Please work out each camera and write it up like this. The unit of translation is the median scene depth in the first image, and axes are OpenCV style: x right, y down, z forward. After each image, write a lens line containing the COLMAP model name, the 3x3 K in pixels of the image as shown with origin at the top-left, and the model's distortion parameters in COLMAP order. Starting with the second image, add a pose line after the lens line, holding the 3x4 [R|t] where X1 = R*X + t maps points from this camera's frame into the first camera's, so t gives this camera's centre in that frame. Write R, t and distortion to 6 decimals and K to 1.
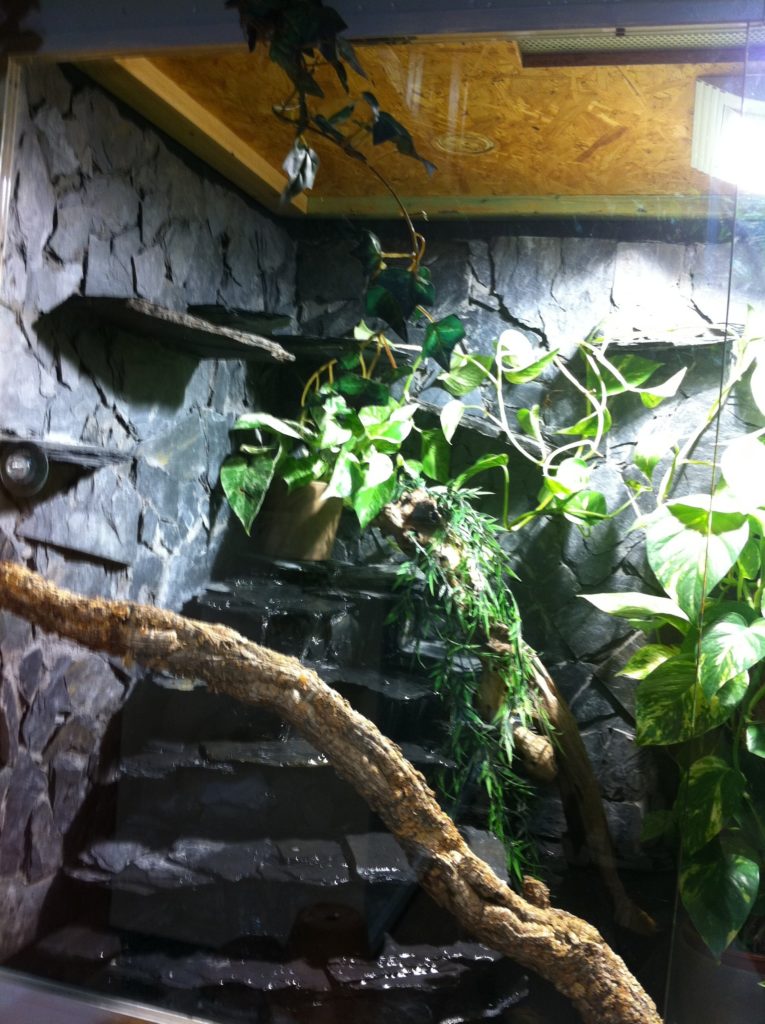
lens RADIAL K [[972.9, 0, 382.5], [0, 972.9, 512.0], [0, 0, 1]] dist [0.092813, -0.334563]
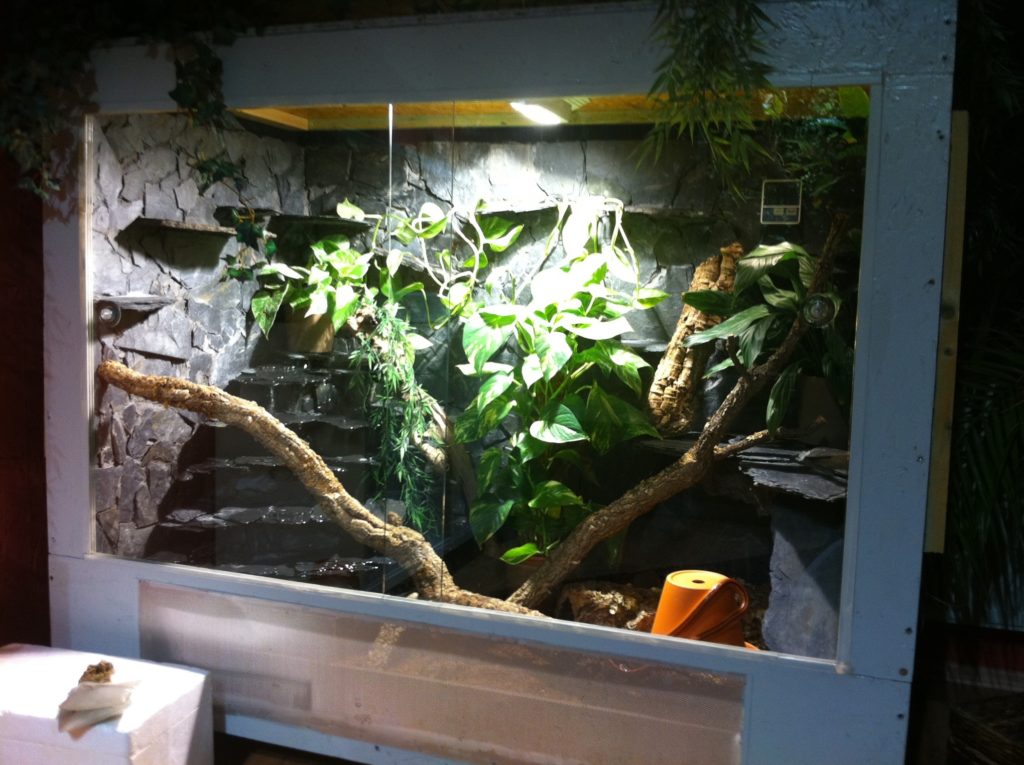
lens RADIAL K [[972.9, 0, 518.1], [0, 972.9, 364.5], [0, 0, 1]] dist [0.092813, -0.334563]
pose [[0.996894, -0.046099, -0.063856, 0.481507], [0.049949, 0.996944, 0.060067, -0.015120], [0.060892, -0.063070, 0.996150, -0.785715]]
